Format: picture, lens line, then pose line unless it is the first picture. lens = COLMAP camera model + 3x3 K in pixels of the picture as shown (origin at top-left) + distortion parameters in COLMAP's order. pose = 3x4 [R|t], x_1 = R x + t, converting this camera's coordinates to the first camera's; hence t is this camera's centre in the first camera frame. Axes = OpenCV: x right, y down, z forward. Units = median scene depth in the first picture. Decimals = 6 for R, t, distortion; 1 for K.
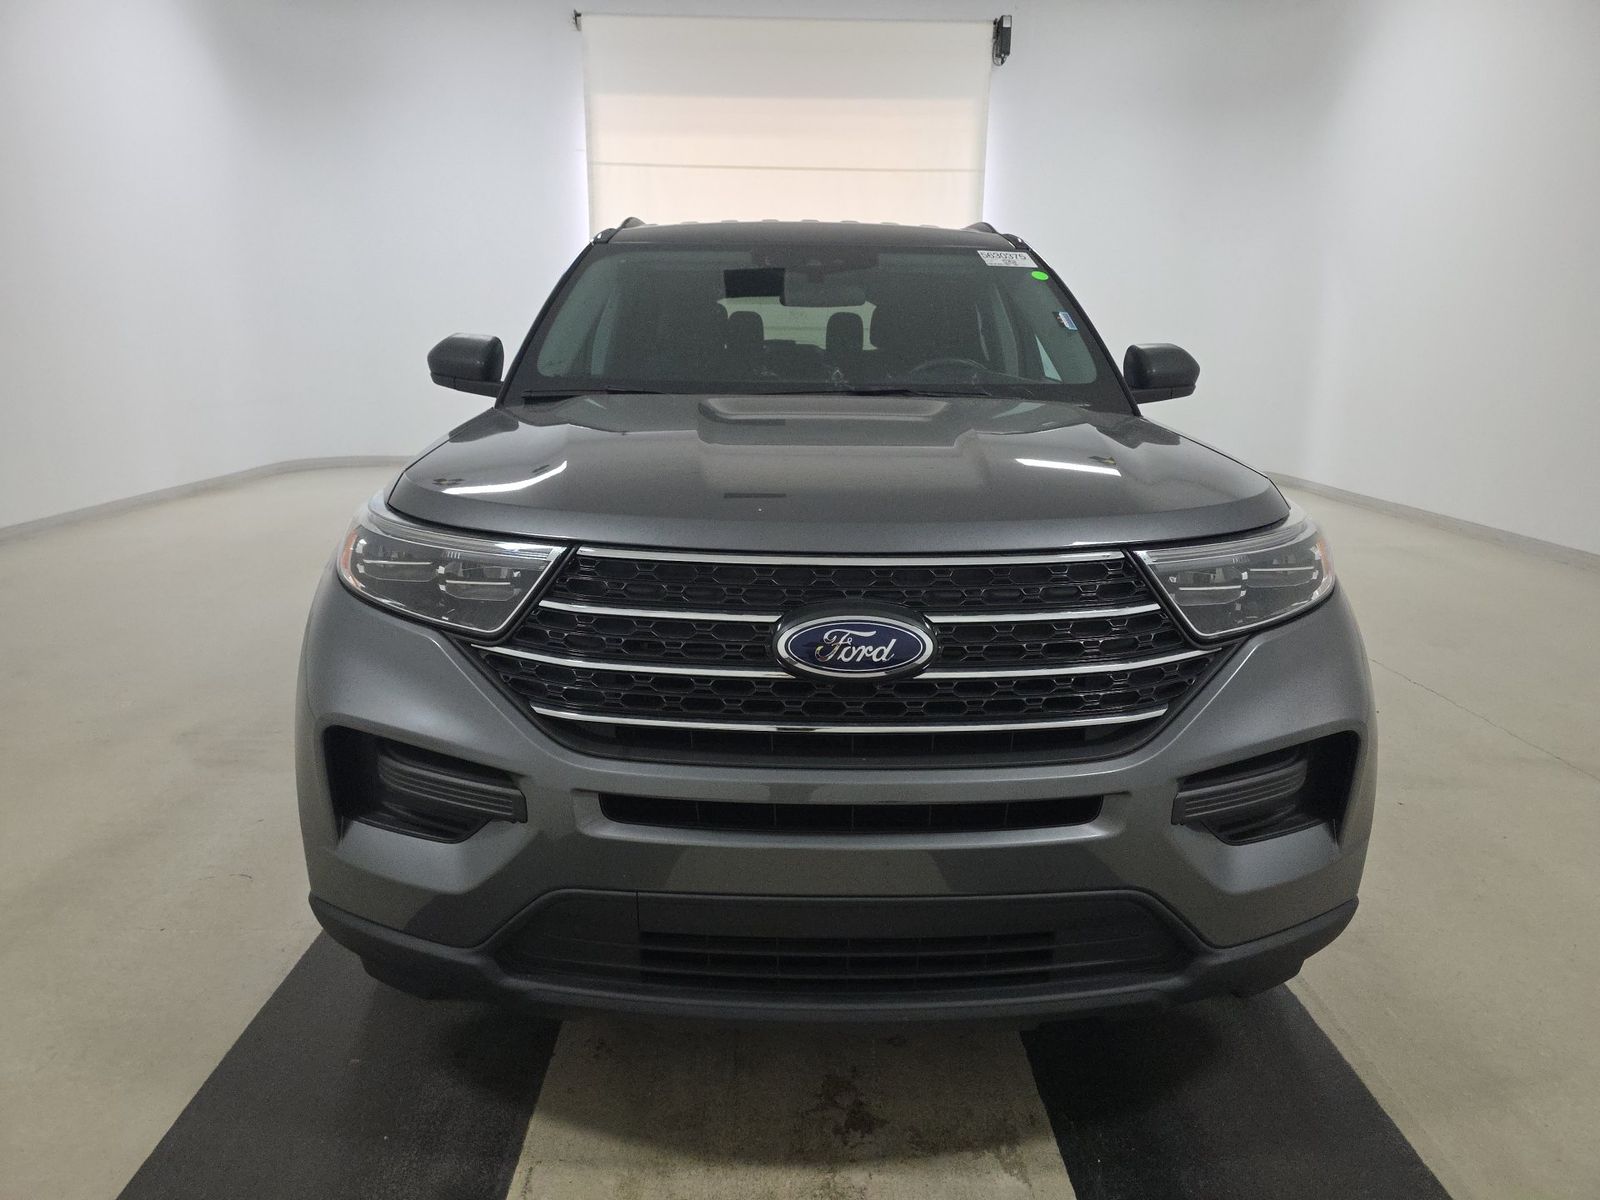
lens RADIAL K [[1096.3, 0, 796.1], [0, 1096.3, 562.8], [0, 0, 1]] dist [0.003135, 0.001176]
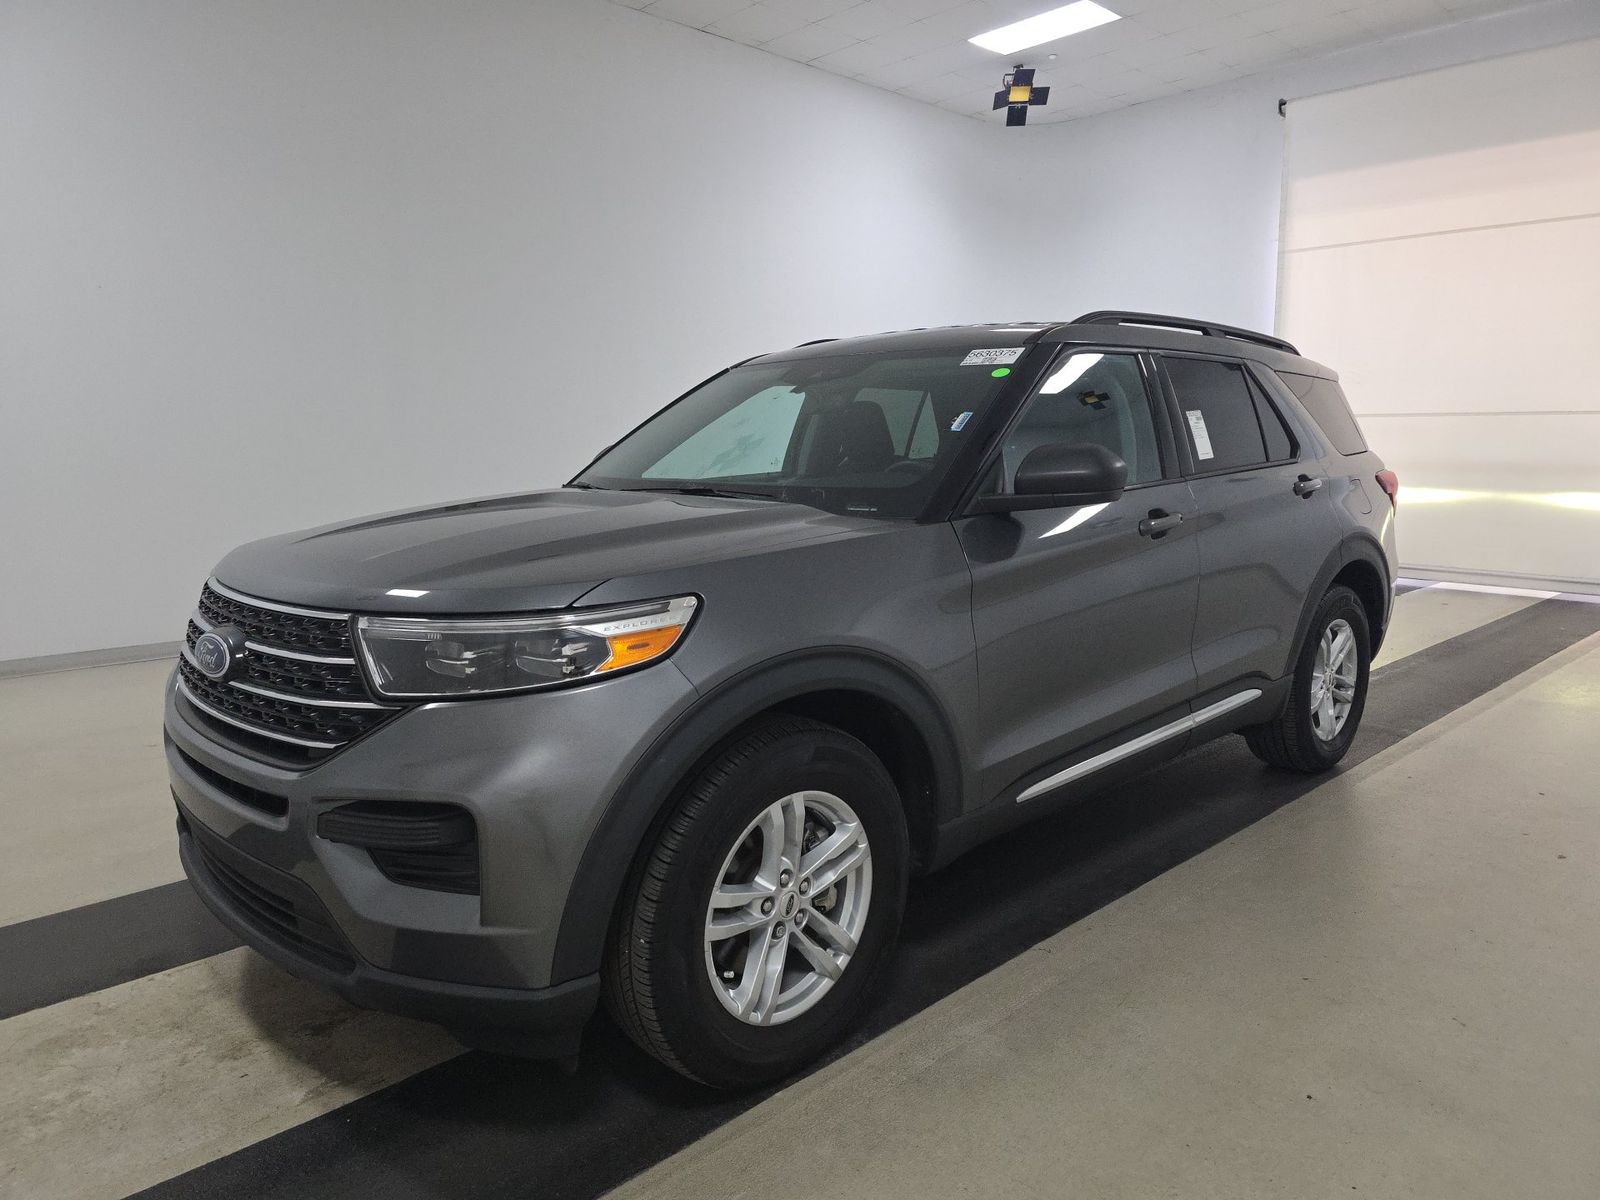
lens RADIAL K [[1078.6, 0, 800.0], [0, 1078.6, 600.0], [0, 0, 1]] dist [-0.000233, 0.001225]
pose [[0.681577, 0.084901, -0.726804, 1.393343], [-0.123564, 0.992337, 0.000043, -0.081006], [0.721238, 0.089778, 0.686845, 0.482505]]
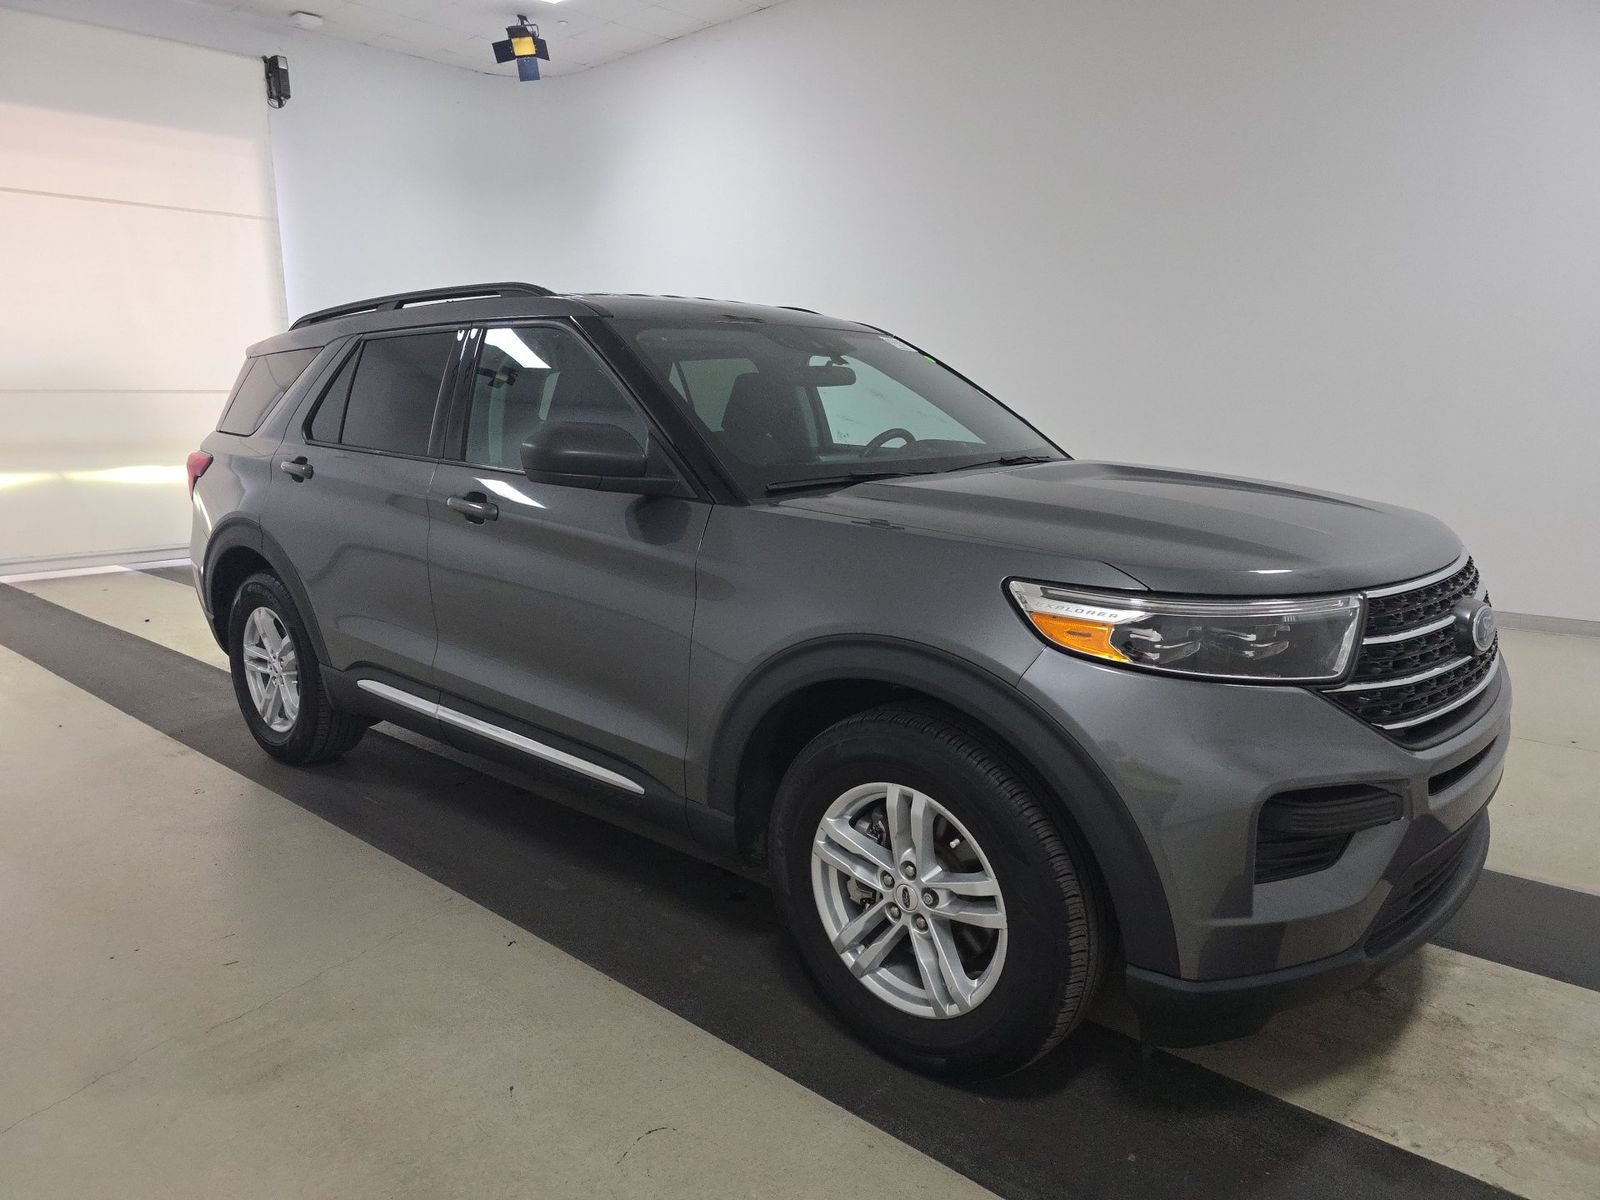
lens RADIAL K [[1084.3, 0, 802.1], [0, 1084.3, 582.6], [0, 0, 1]] dist [-0.001138, -0.002695]
pose [[0.683717, -0.138138, 0.716554, -1.349613], [0.158636, 0.986573, 0.038826, -0.155045], [-0.712296, 0.087125, 0.696450, 0.534207]]
